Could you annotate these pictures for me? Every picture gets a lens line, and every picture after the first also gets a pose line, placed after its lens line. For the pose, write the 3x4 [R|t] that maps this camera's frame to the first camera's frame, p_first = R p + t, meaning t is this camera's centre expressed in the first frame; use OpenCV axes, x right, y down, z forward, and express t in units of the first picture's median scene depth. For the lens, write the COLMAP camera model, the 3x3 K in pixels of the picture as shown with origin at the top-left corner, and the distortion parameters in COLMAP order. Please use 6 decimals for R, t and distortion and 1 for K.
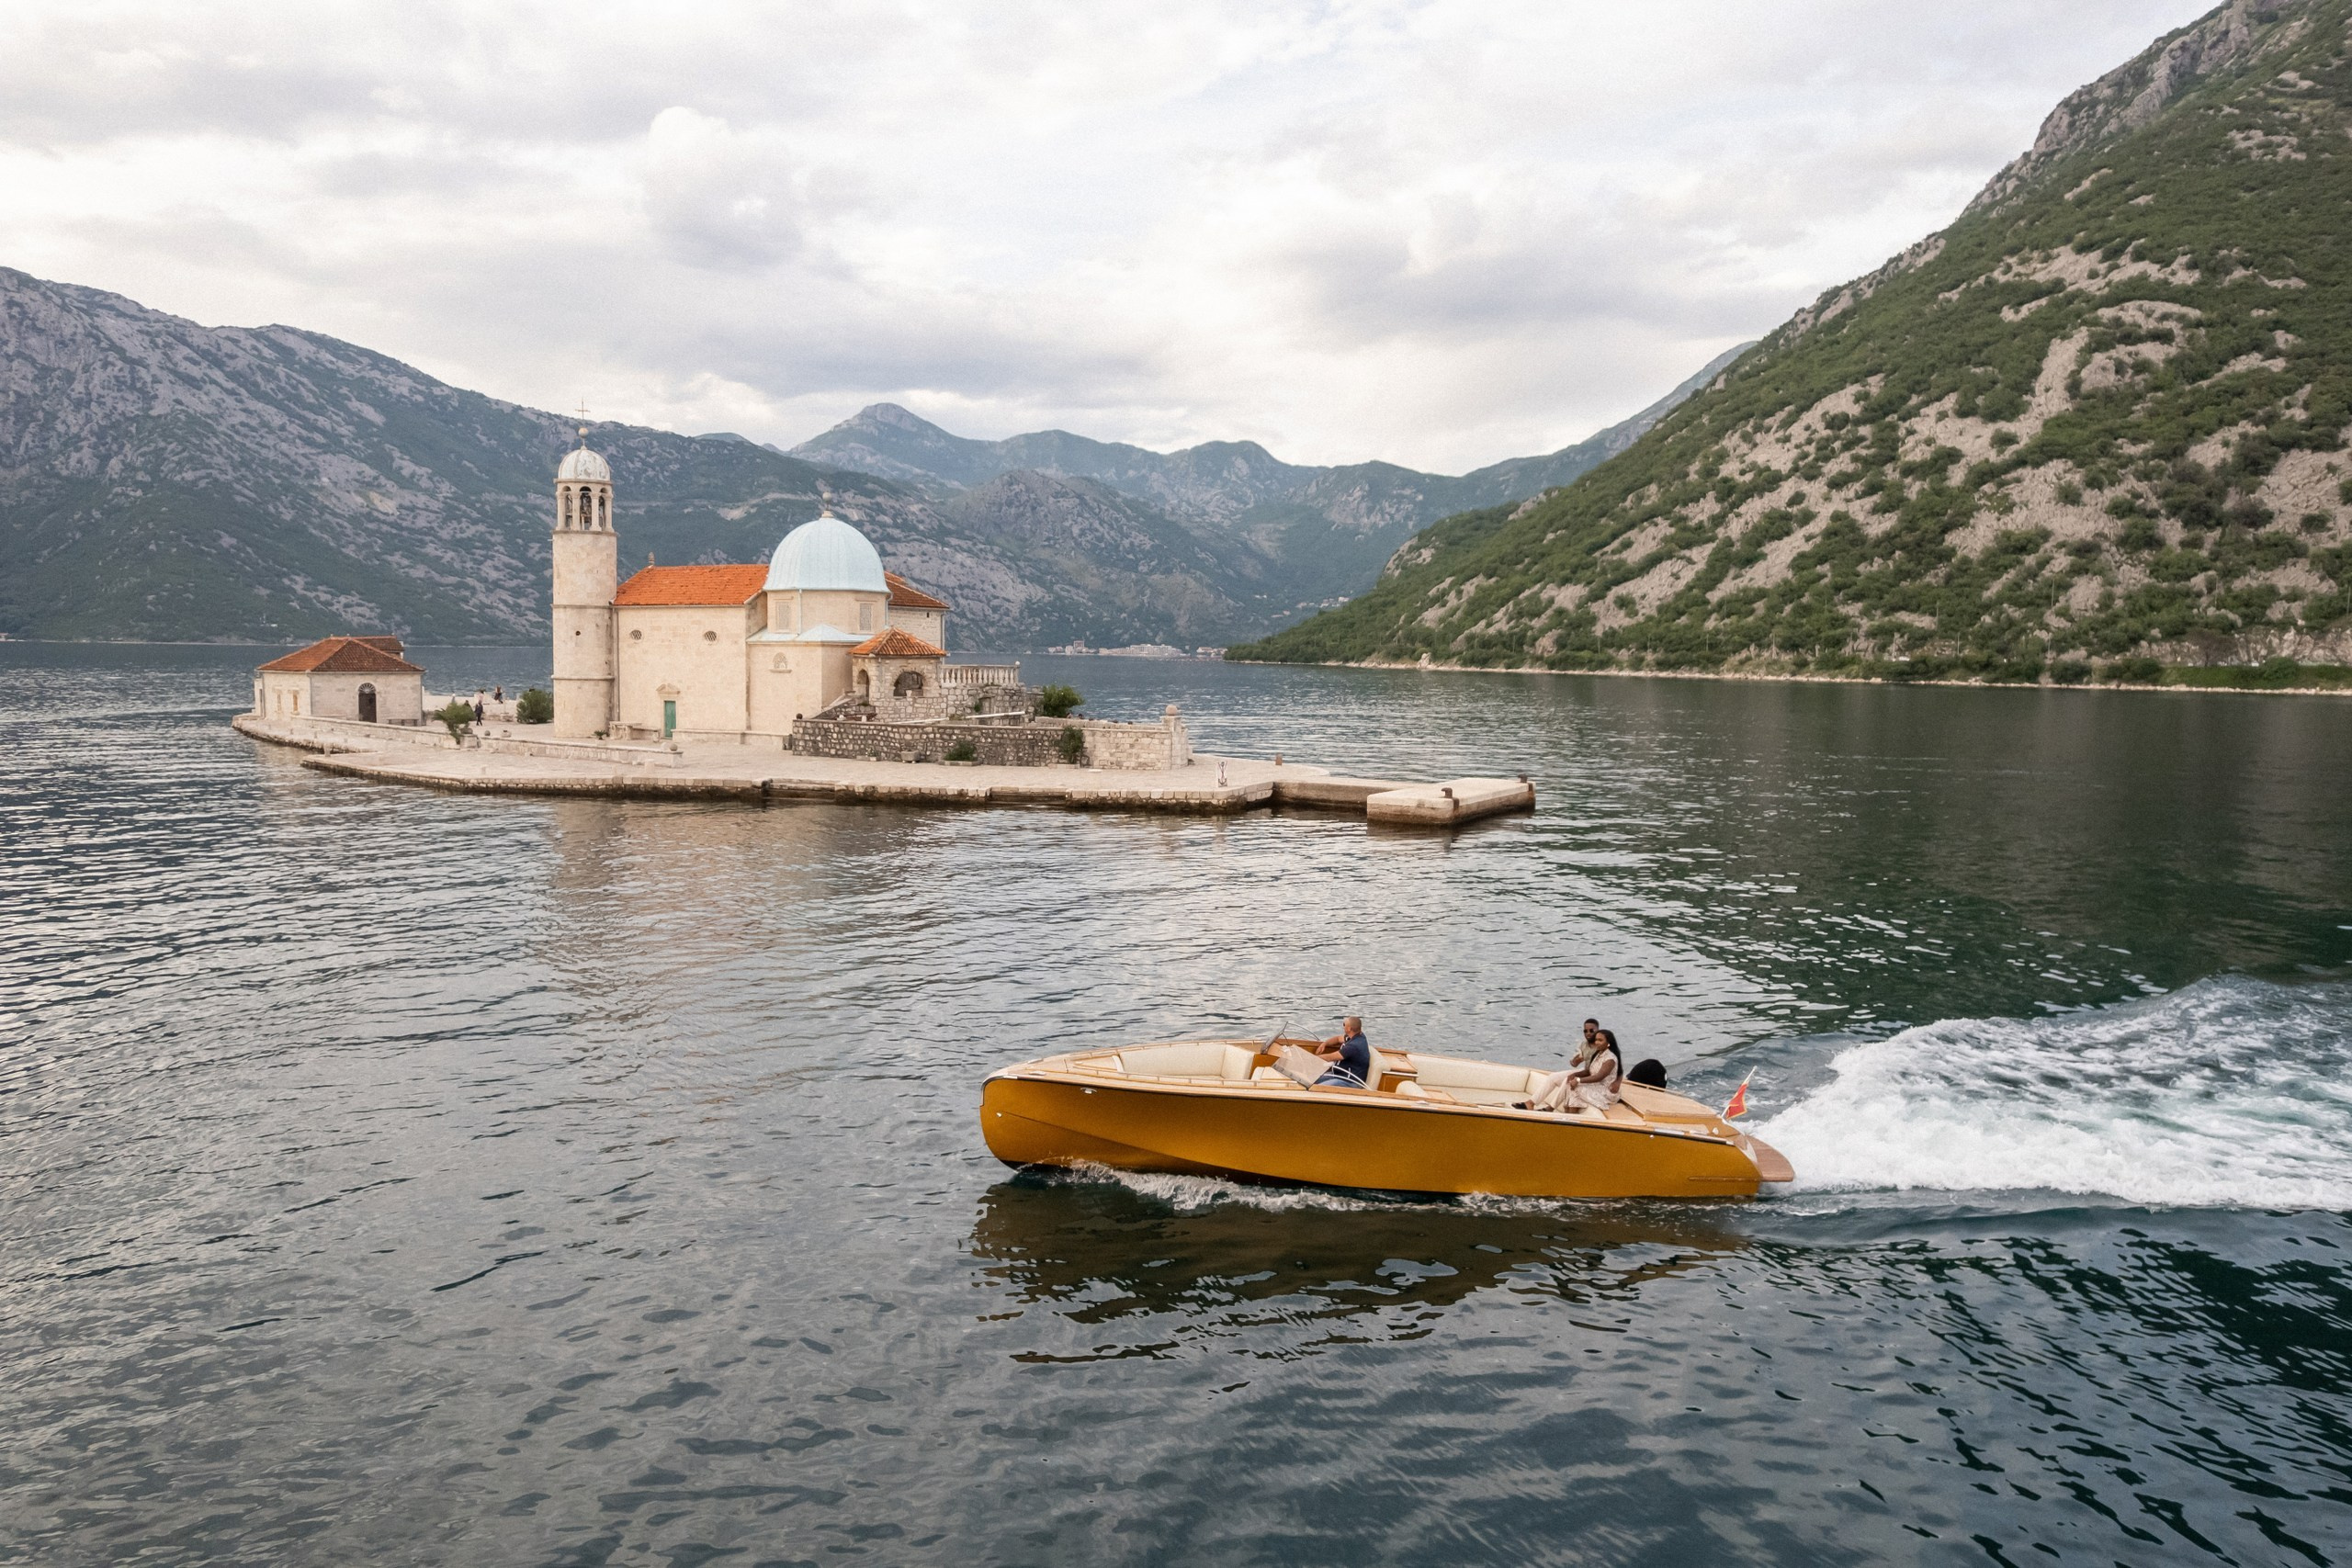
lens RADIAL K [[1520.6, 0, 1194.1], [0, 1520.6, 765.5], [0, 0, 1]] dist [-0.079336, 0.071253]
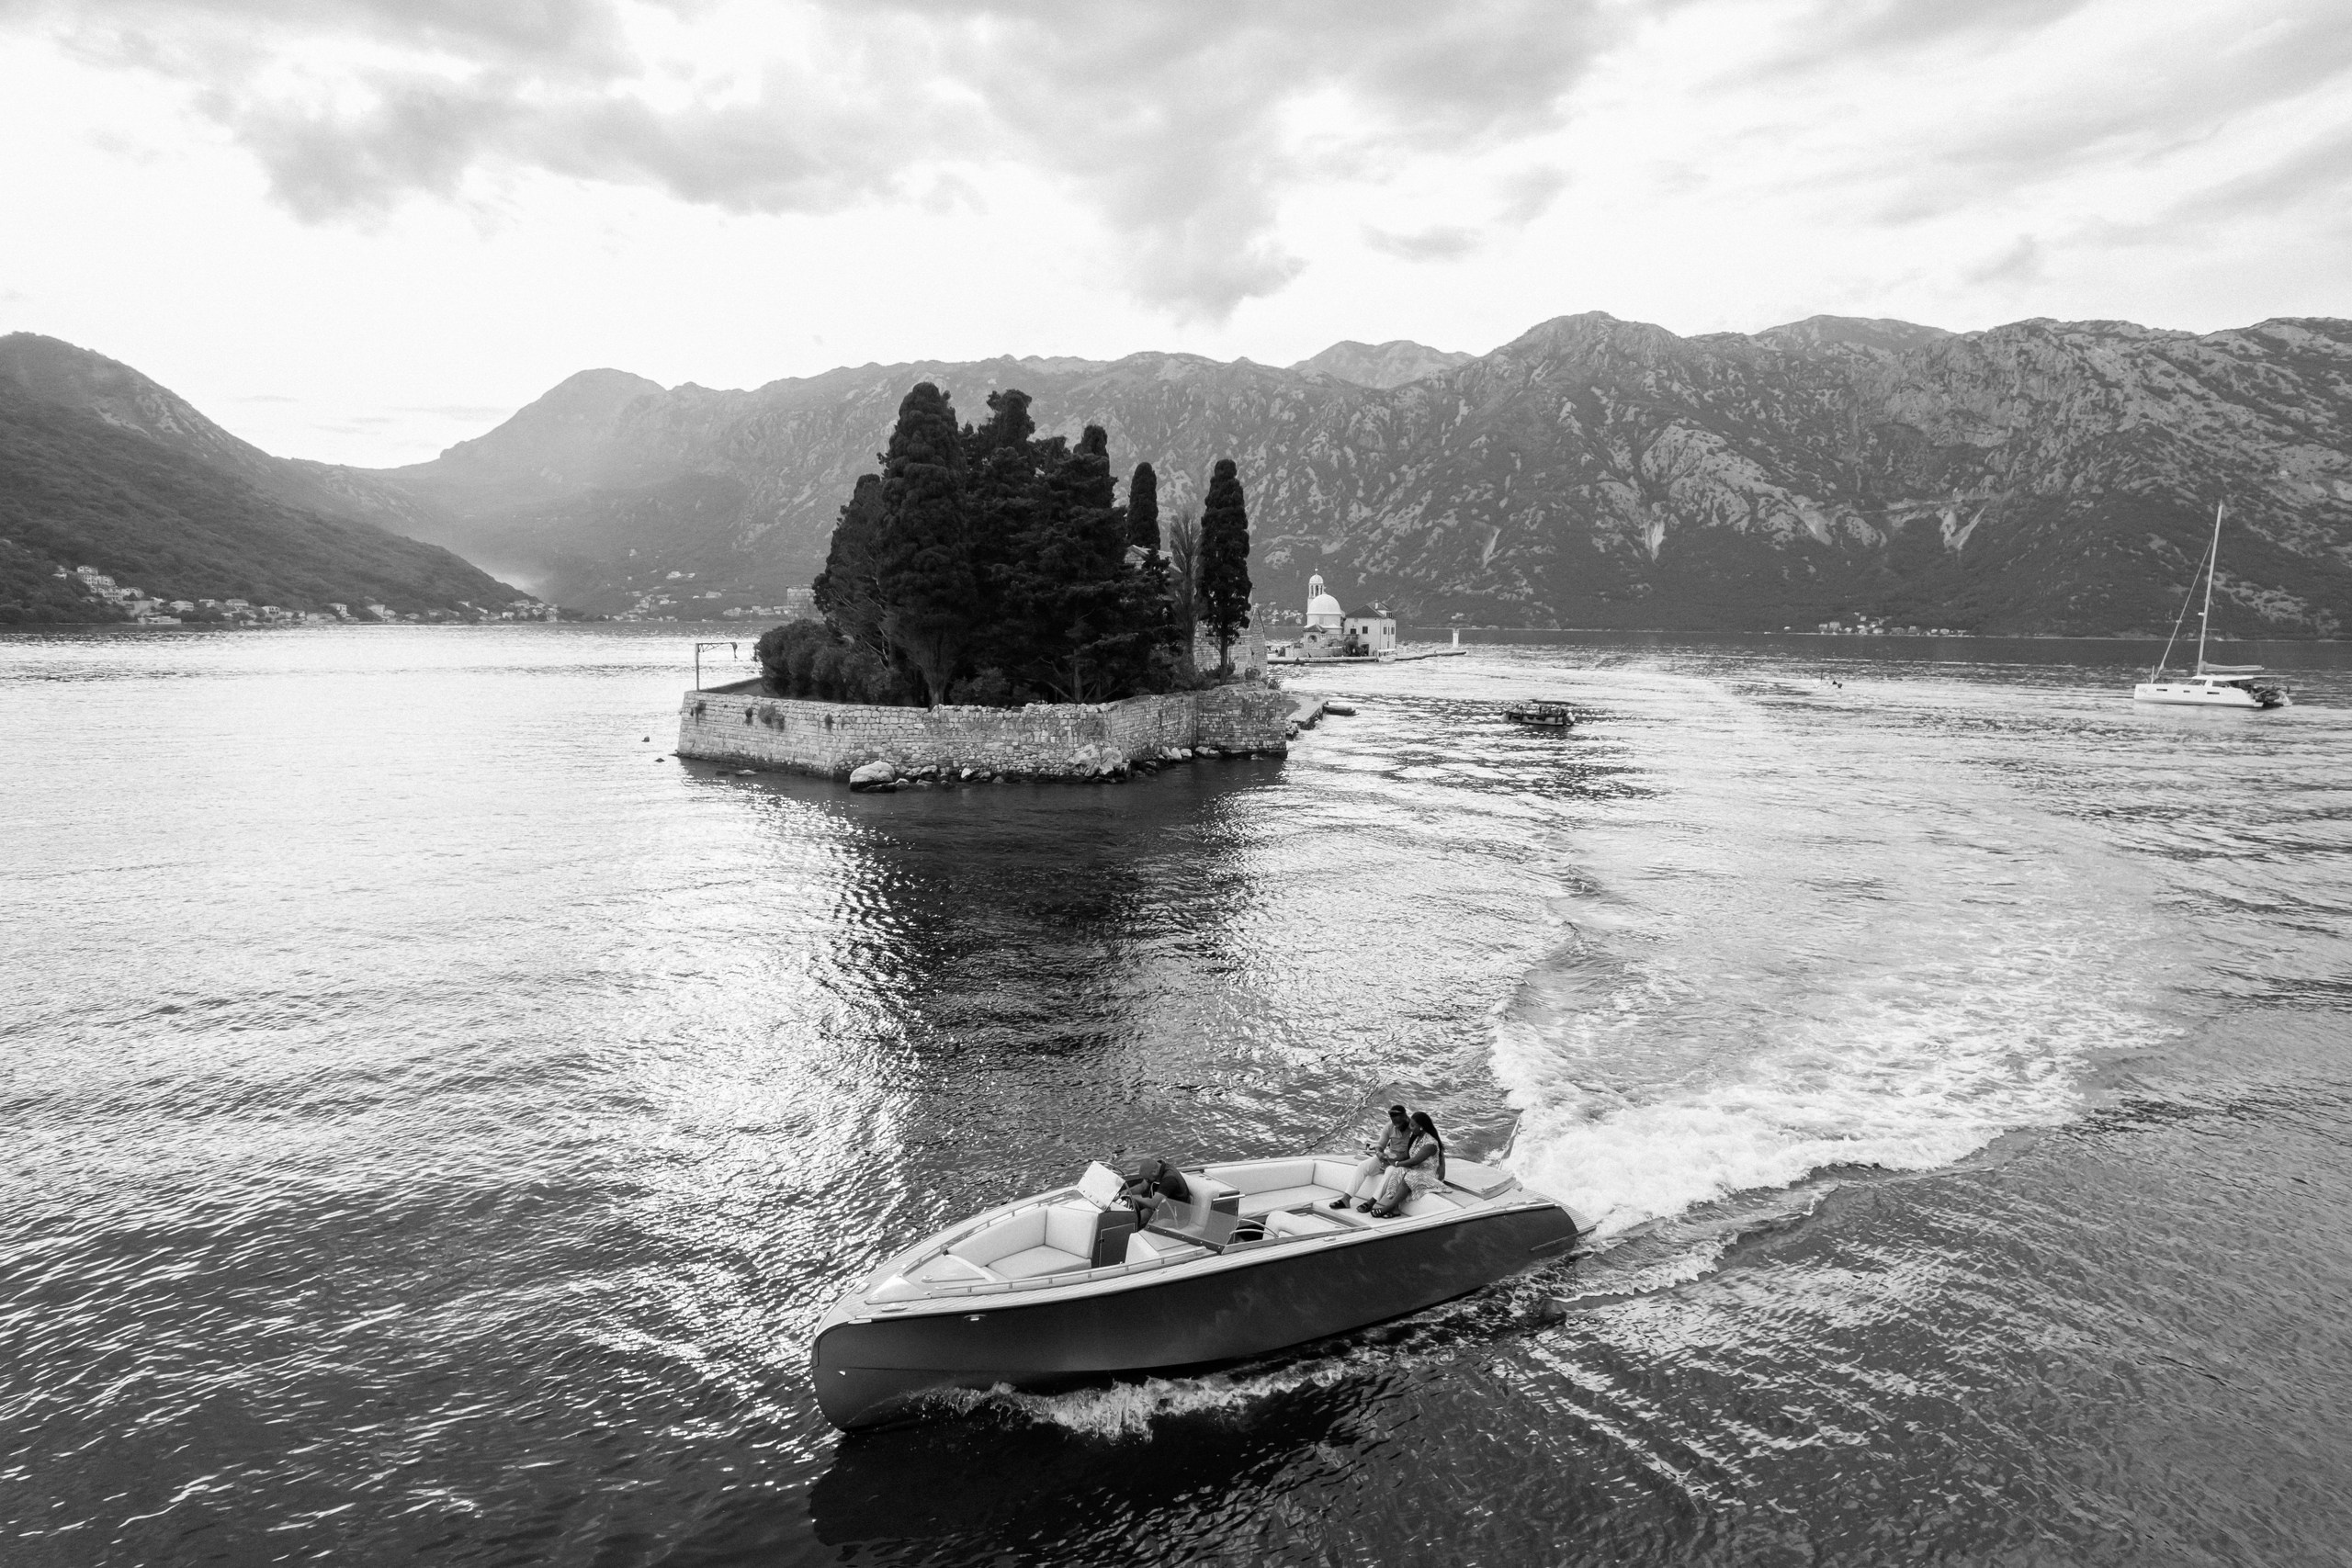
lens RADIAL K [[1520.6, 0, 1196.9], [0, 1520.6, 737.2], [0, 0, 1]] dist [-0.079336, 0.071253]
pose [[0.354749, 0.057921, -0.933166, 0.097235], [-0.072912, 0.996754, 0.034150, 0.002155], [0.932114, 0.055925, 0.357820, -0.017562]]
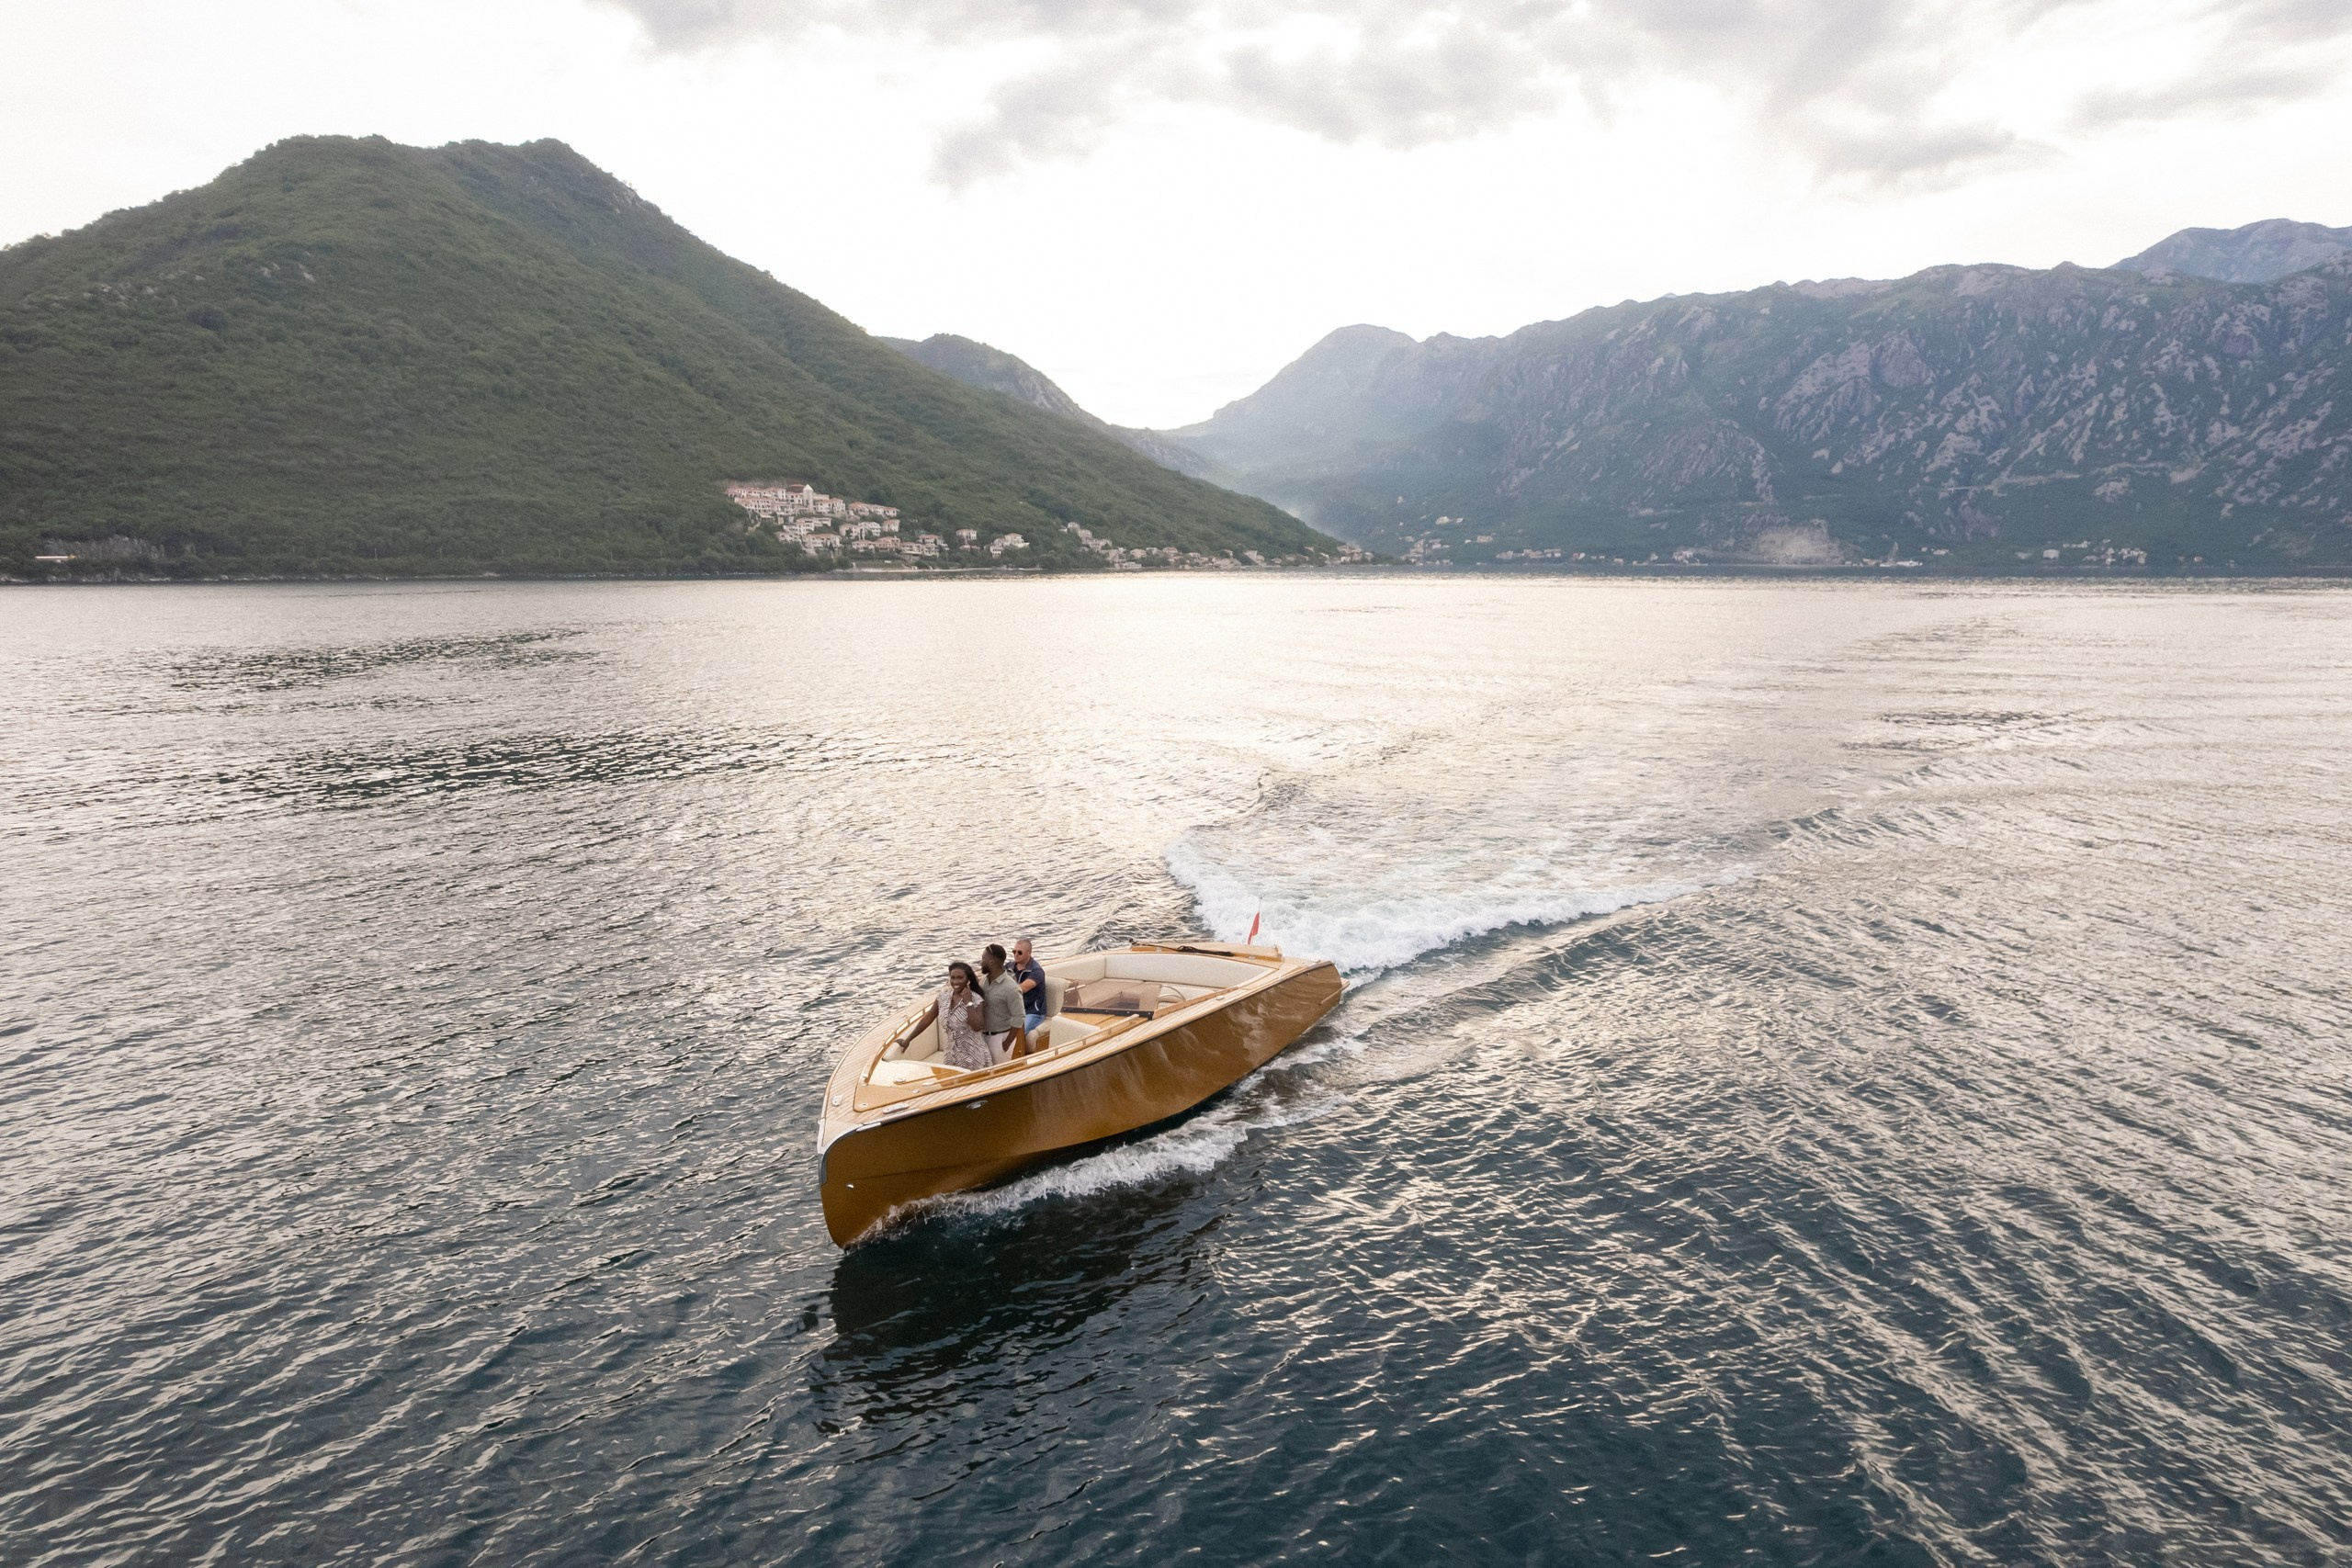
lens RADIAL K [[1520.6, 0, 1188.6], [0, 1520.6, 761.4], [0, 0, 1]] dist [-0.079336, 0.071253]
pose [[-0.105803, 0.113304, -0.987911, 0.115954], [-0.072254, 0.989985, 0.121280, 0.006649], [0.991759, 0.084212, -0.096557, -0.064960]]
